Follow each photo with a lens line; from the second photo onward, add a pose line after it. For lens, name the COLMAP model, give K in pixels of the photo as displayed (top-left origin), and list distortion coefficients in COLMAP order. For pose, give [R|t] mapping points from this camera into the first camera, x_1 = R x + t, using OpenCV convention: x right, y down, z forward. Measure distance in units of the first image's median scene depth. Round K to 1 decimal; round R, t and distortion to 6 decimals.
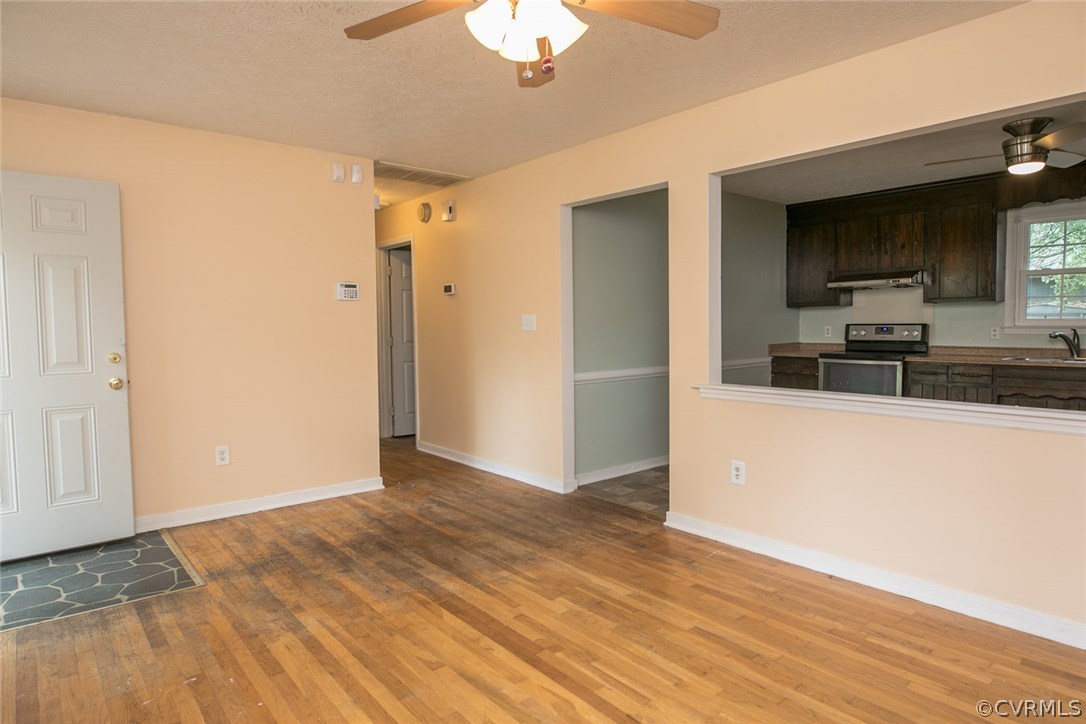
lens RADIAL K [[640.8, 0, 543.0], [0, 640.8, 362.0], [0, 0, 1]] dist [-0.021911, -0.001092]
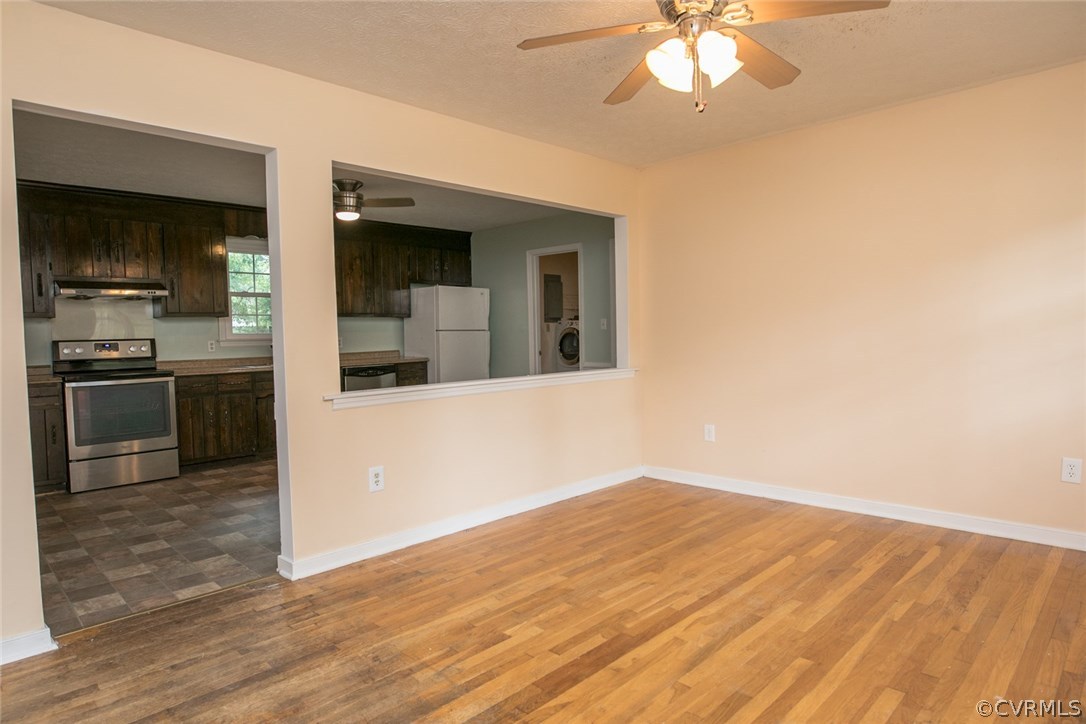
lens RADIAL K [[640.8, 0, 543.0], [0, 640.8, 362.0], [0, 0, 1]] dist [-0.021911, -0.001092]
pose [[-0.110249, -0.031556, 0.993403, -0.667243], [0.084375, 0.995591, 0.040990, -0.022340], [-0.990316, 0.088337, -0.107101, 0.812311]]
